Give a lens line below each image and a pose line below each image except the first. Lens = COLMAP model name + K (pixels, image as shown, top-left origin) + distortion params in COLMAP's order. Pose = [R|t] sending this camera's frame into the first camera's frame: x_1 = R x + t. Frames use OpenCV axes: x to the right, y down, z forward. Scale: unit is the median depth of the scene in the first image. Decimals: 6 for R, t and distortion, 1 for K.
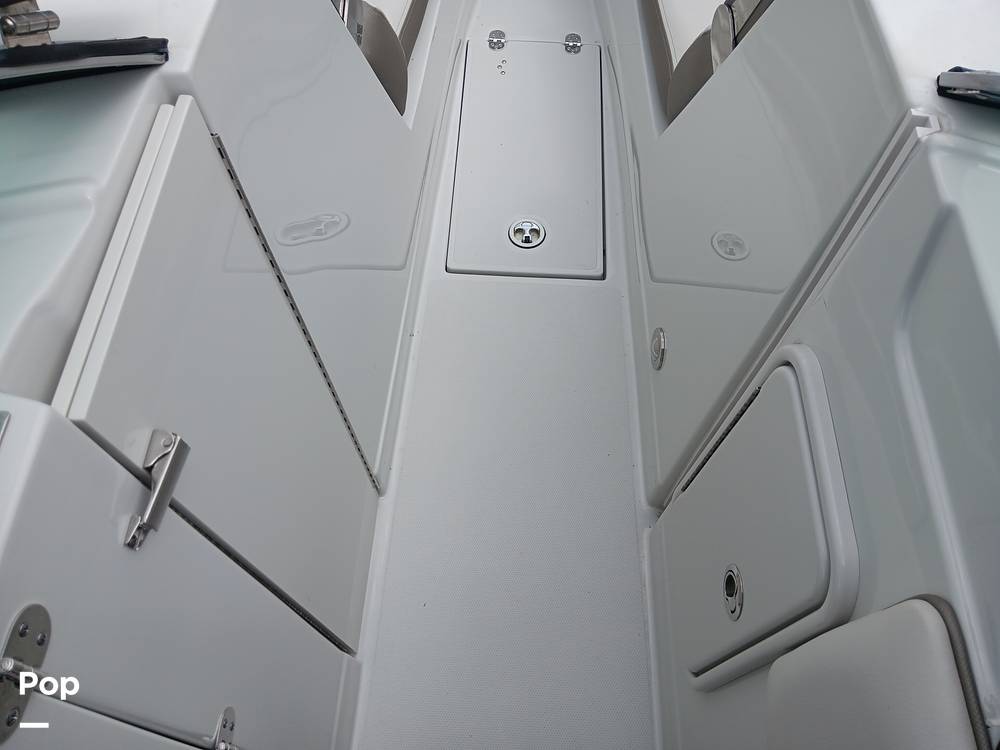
lens RADIAL K [[772.0, 0, 500.0], [0, 772.0, 375.0], [0, 0, 1]] dist [0.092687, -0.217914]
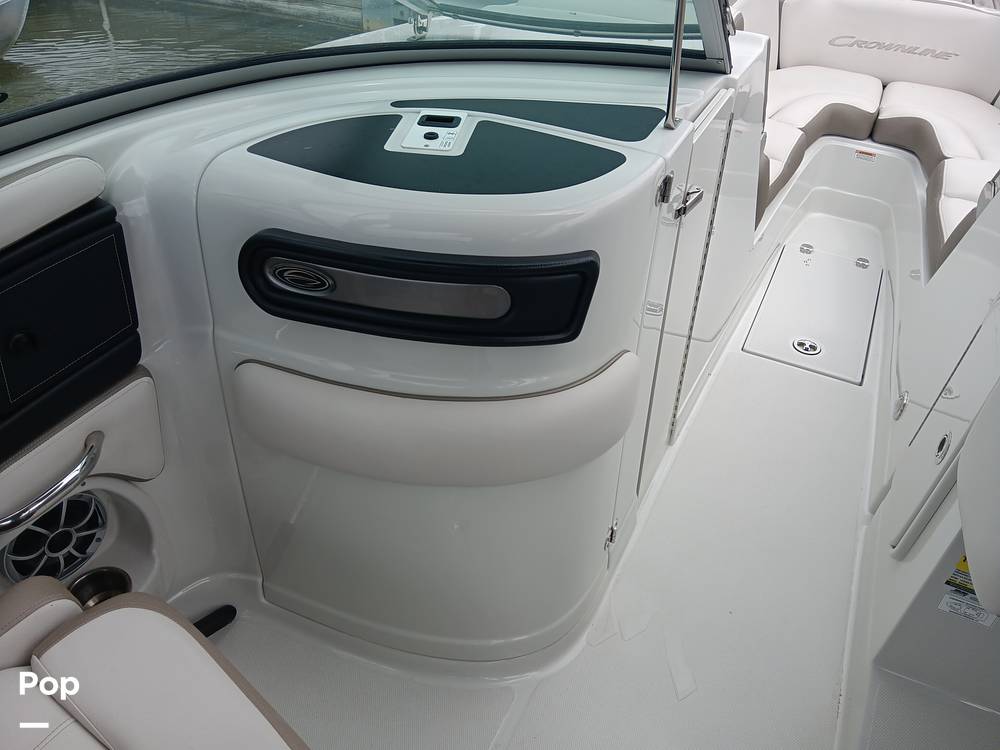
lens RADIAL K [[774.6, 0, 500.0], [0, 774.6, 375.0], [0, 0, 1]] dist [0.045578, -0.109076]
pose [[0.918086, 0.272954, -0.287426, -0.054510], [-0.363028, 0.870155, -0.333228, 0.523145], [0.159149, 0.410276, 0.897967, -0.308330]]
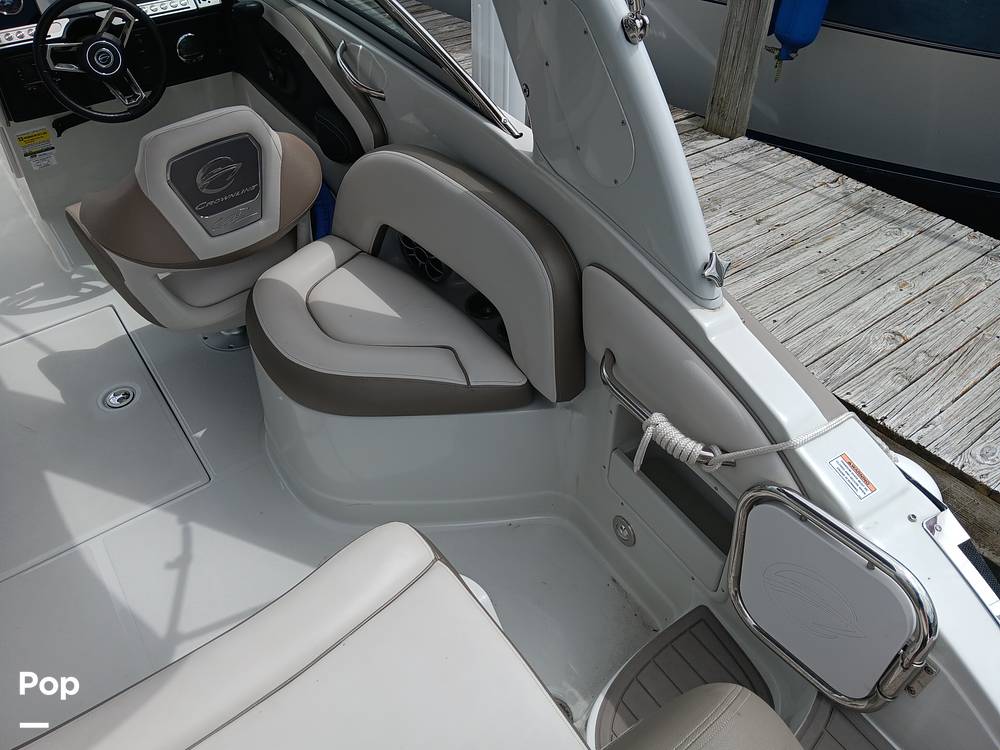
lens RADIAL K [[767.8, 0, 499.4], [0, 767.8, 380.6], [0, 0, 1]] dist [0.048409, -0.109724]
pose [[0.784421, -0.436289, 0.440835, 0.046804], [0.543946, 0.825425, -0.150984, 1.480201], [-0.298004, 0.358226, 0.884798, -1.052927]]
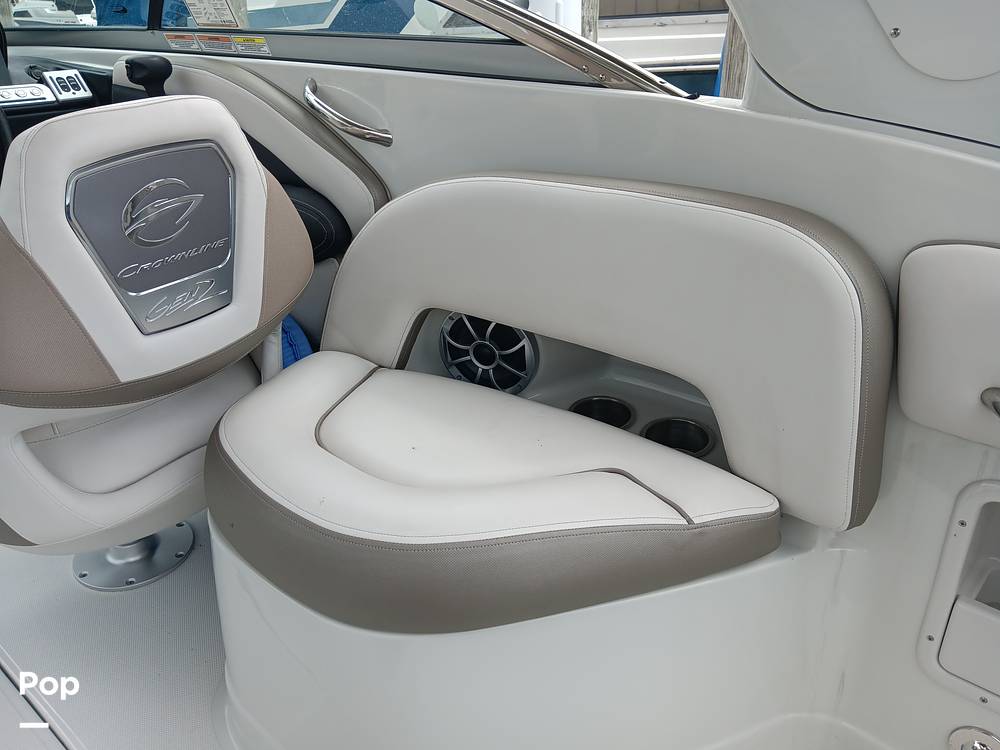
lens RADIAL K [[767.8, 0, 499.4], [0, 767.8, 380.6], [0, 0, 1]] dist [0.048409, -0.109724]
pose [[0.594873, -0.372272, 0.712418, 0.031496], [0.703391, 0.670058, -0.237199, 1.274032], [-0.389058, 0.642212, 0.660452, -0.504707]]
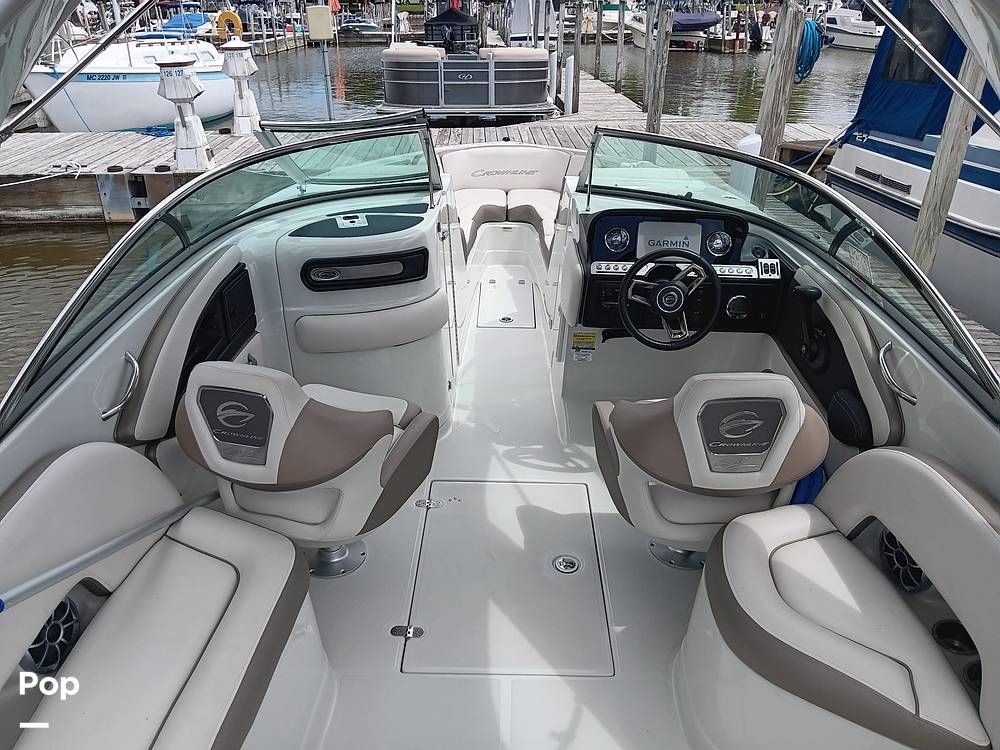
lens RADIAL K [[767.8, 0, 499.4], [0, 767.8, 380.6], [0, 0, 1]] dist [0.048409, -0.109724]
pose [[0.999497, -0.010795, 0.029809, -0.071726], [0.025278, 0.838848, -0.543778, 1.460057], [-0.019135, 0.544258, 0.838699, -1.132131]]
